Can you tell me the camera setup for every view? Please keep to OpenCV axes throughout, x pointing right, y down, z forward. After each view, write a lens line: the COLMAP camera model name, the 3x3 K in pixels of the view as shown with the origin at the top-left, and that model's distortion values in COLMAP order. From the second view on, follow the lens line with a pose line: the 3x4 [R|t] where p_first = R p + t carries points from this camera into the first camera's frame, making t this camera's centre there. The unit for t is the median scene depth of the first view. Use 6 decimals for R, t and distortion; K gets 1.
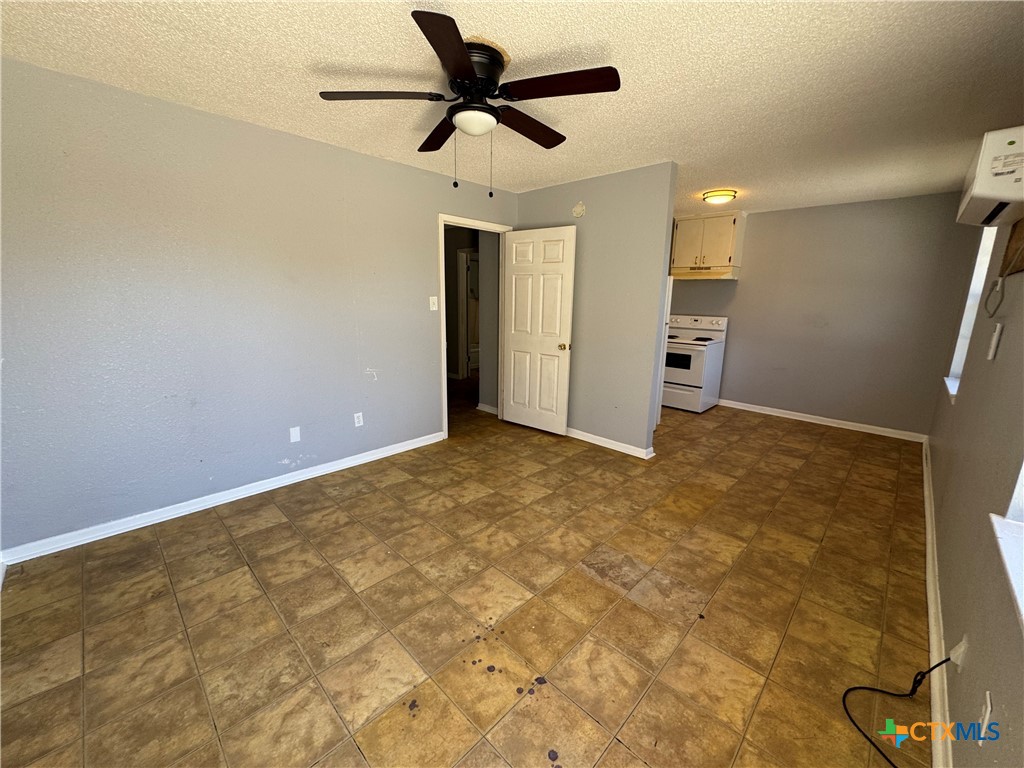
lens RADIAL K [[407.7, 0, 510.7], [0, 407.7, 381.9], [0, 0, 1]] dist [0.000957, -0.000004]
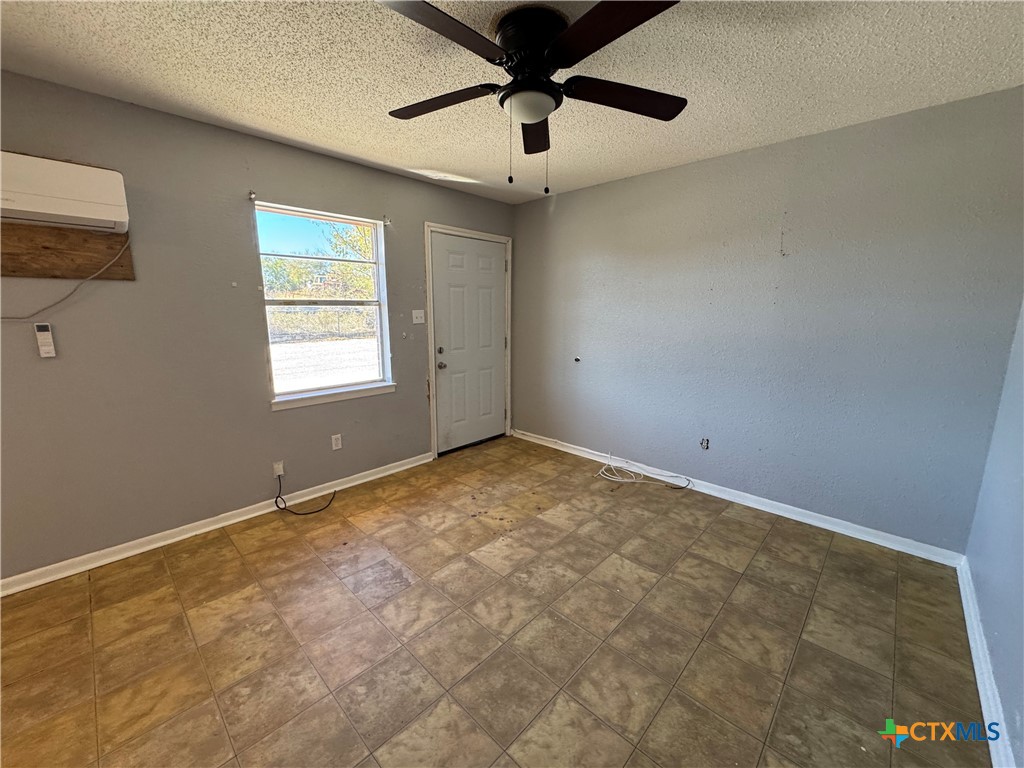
lens RADIAL K [[407.7, 0, 511.5], [0, 407.7, 385.5], [0, 0, 1]] dist [0.000957, -0.000004]
pose [[-0.999726, -0.017715, -0.015292, -0.042769], [-0.022285, 0.920116, 0.391011, -0.403082], [0.007144, 0.391245, -0.920259, 1.882499]]
